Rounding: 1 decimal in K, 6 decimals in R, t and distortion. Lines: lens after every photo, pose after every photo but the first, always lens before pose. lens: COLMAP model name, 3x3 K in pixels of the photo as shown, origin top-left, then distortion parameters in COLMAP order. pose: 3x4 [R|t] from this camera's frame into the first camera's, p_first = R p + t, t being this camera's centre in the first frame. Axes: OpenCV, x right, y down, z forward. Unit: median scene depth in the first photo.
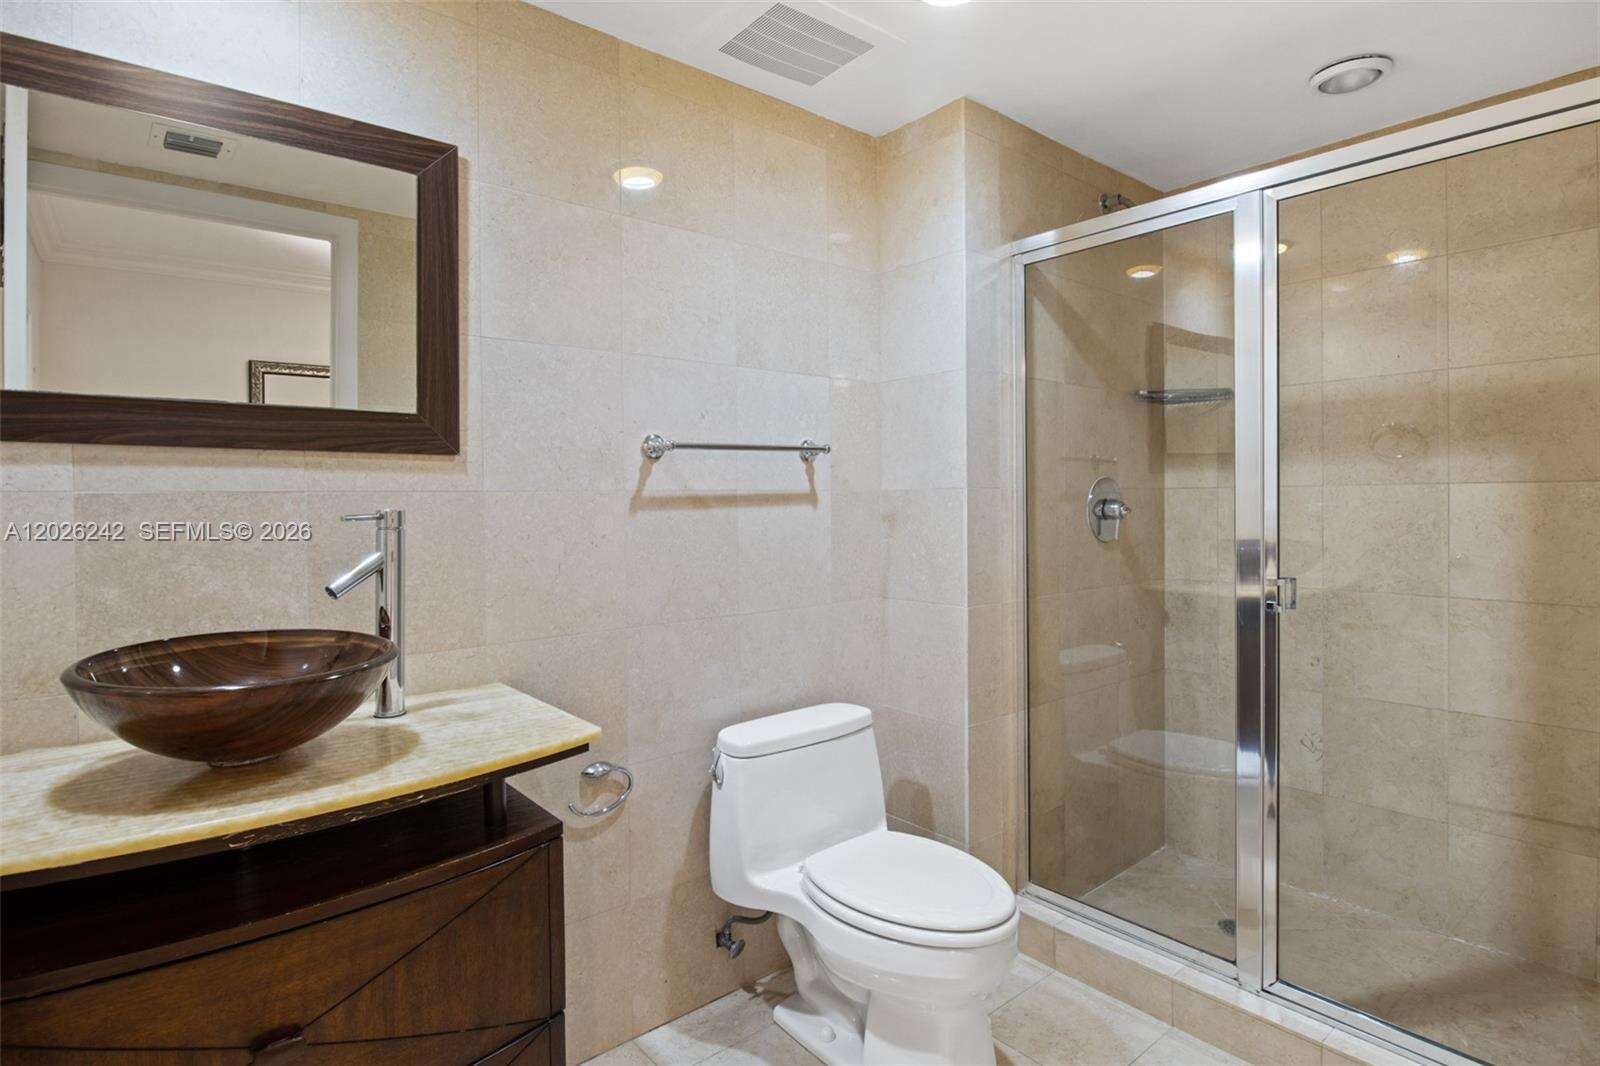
lens RADIAL K [[808.1, 0, 813.6], [0, 808.1, 503.1], [0, 0, 1]] dist [0.003924, -0.000077]
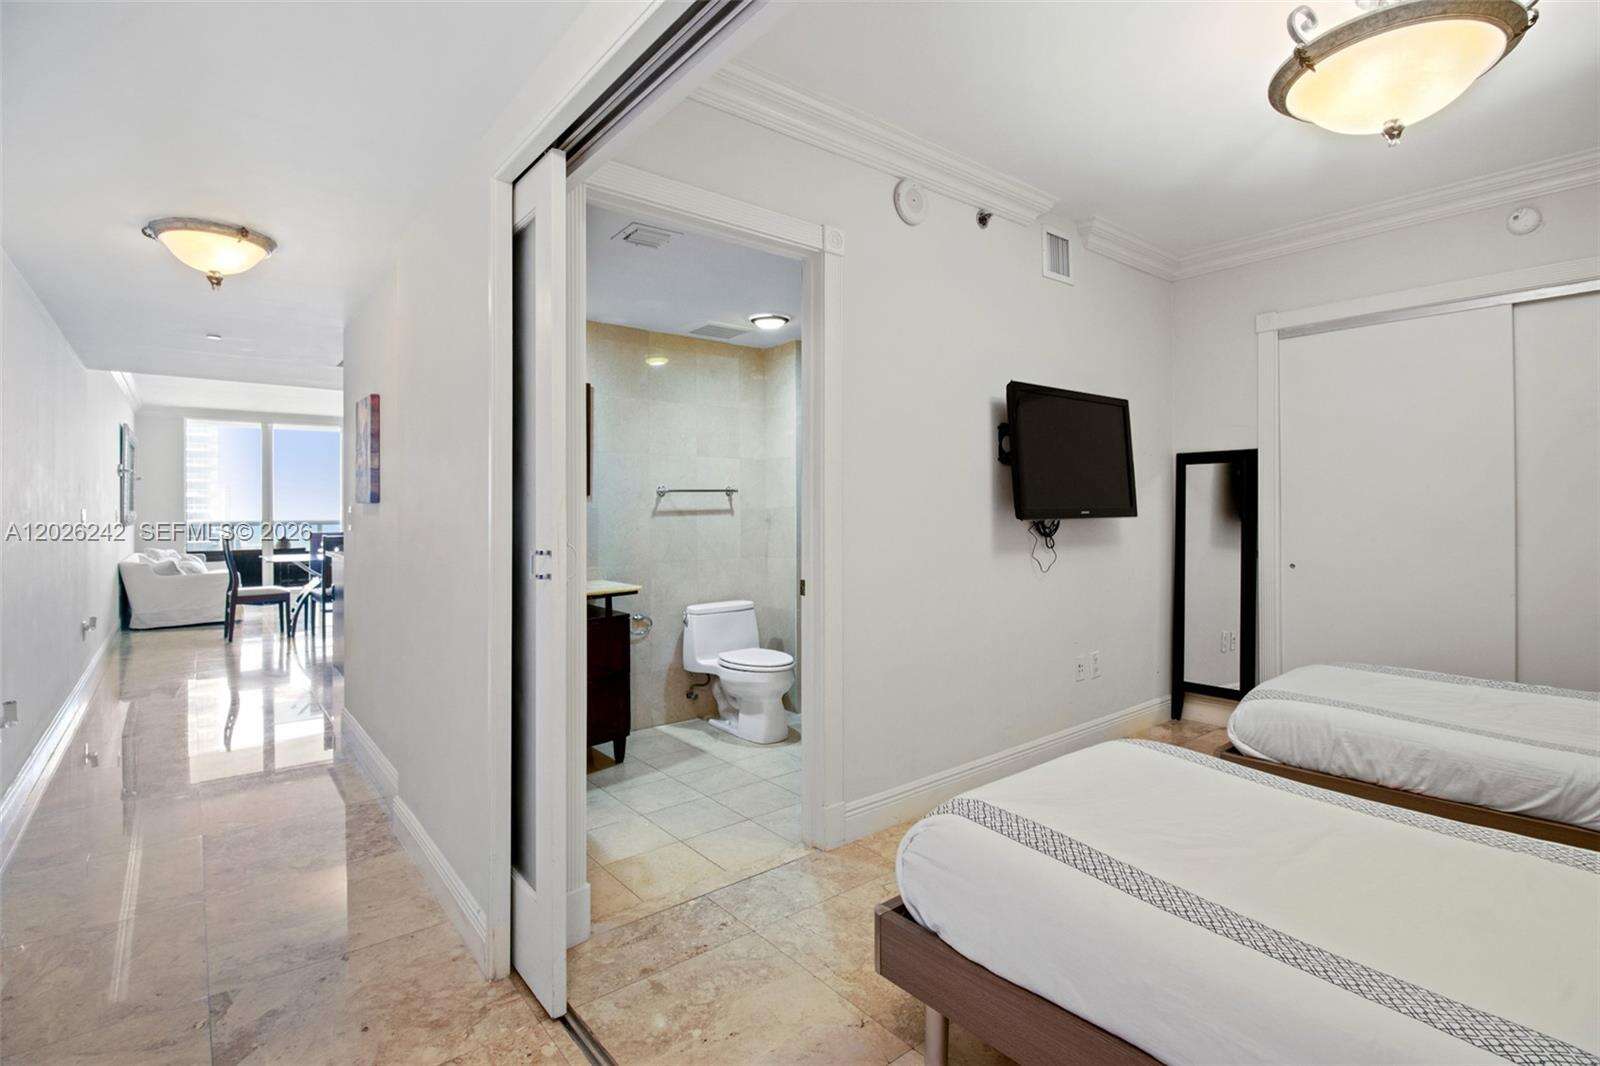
lens RADIAL K [[758.0, 0, 807.3], [0, 758.0, 507.6], [0, 0, 1]] dist [-0.000361, -0.011481]
pose [[0.999648, 0.004436, -0.026150, 0.307026], [-0.004686, 0.999944, -0.009509, 0.002171], [0.026107, 0.009628, 0.999613, -1.301003]]
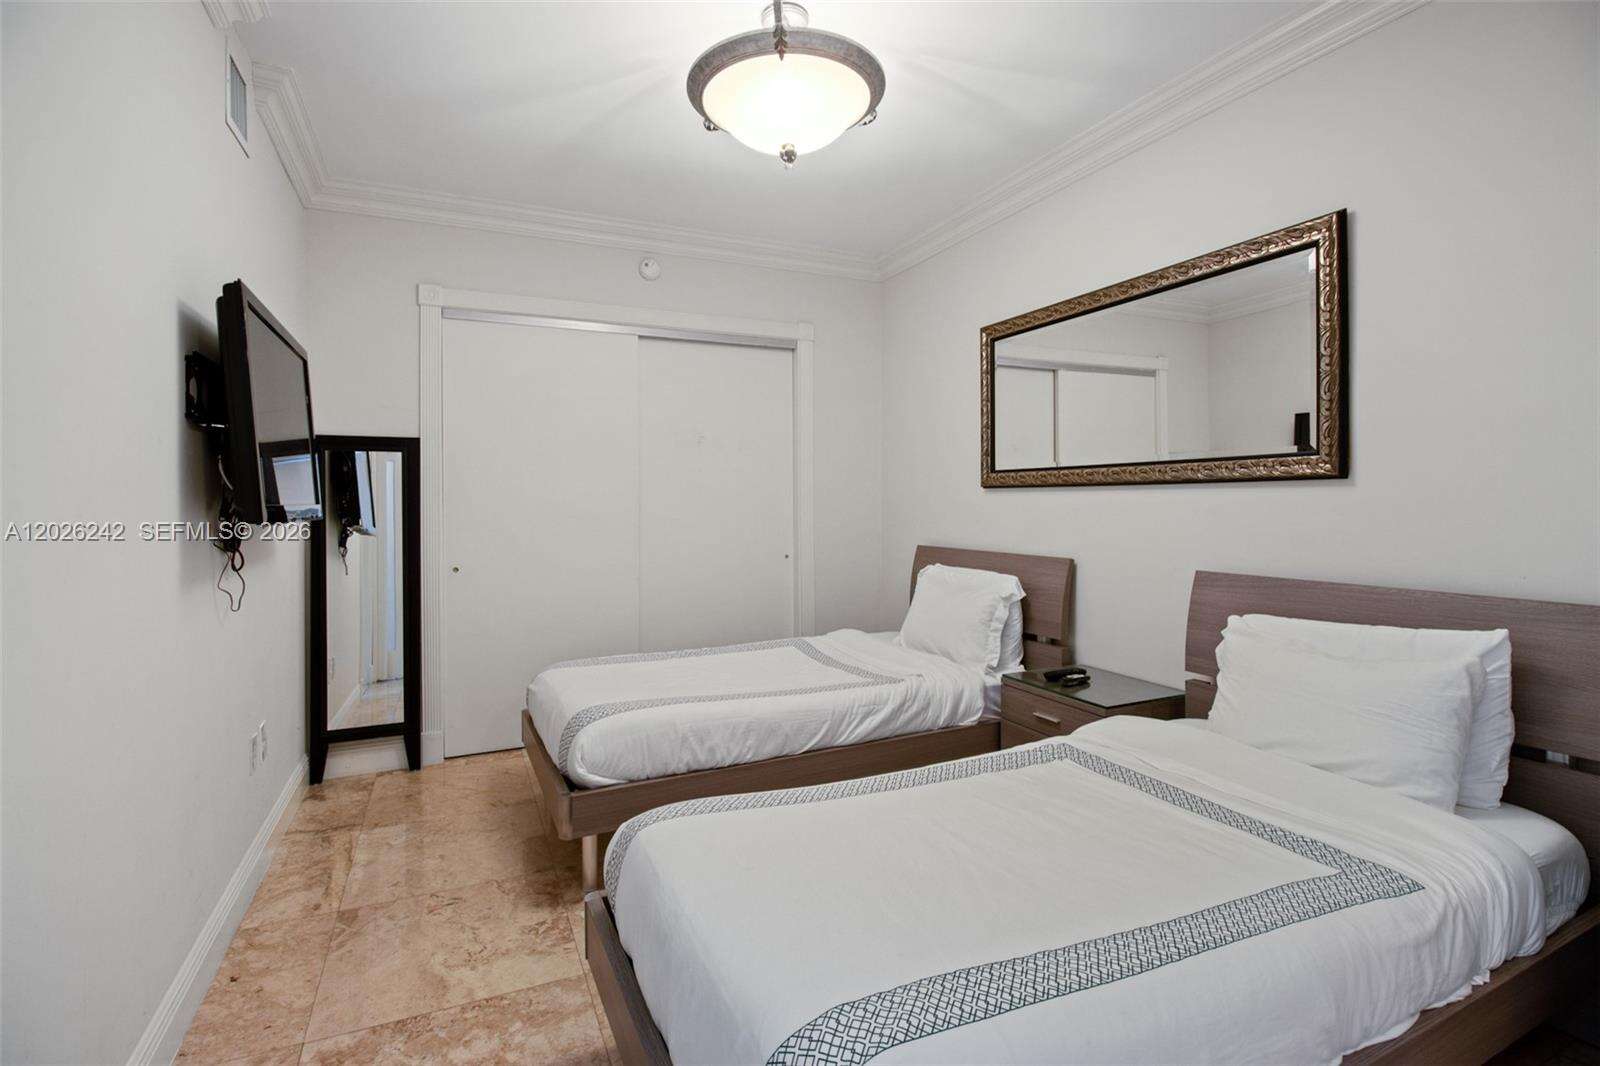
lens RADIAL K [[758.0, 0, 816.0], [0, 758.0, 508.6], [0, 0, 1]] dist [-0.000361, -0.011481]
pose [[0.271860, 0.002320, 0.962334, -0.005692], [0.009783, 0.999939, -0.005175, 0.001935], [-0.962287, 0.010821, 0.271820, -0.547199]]
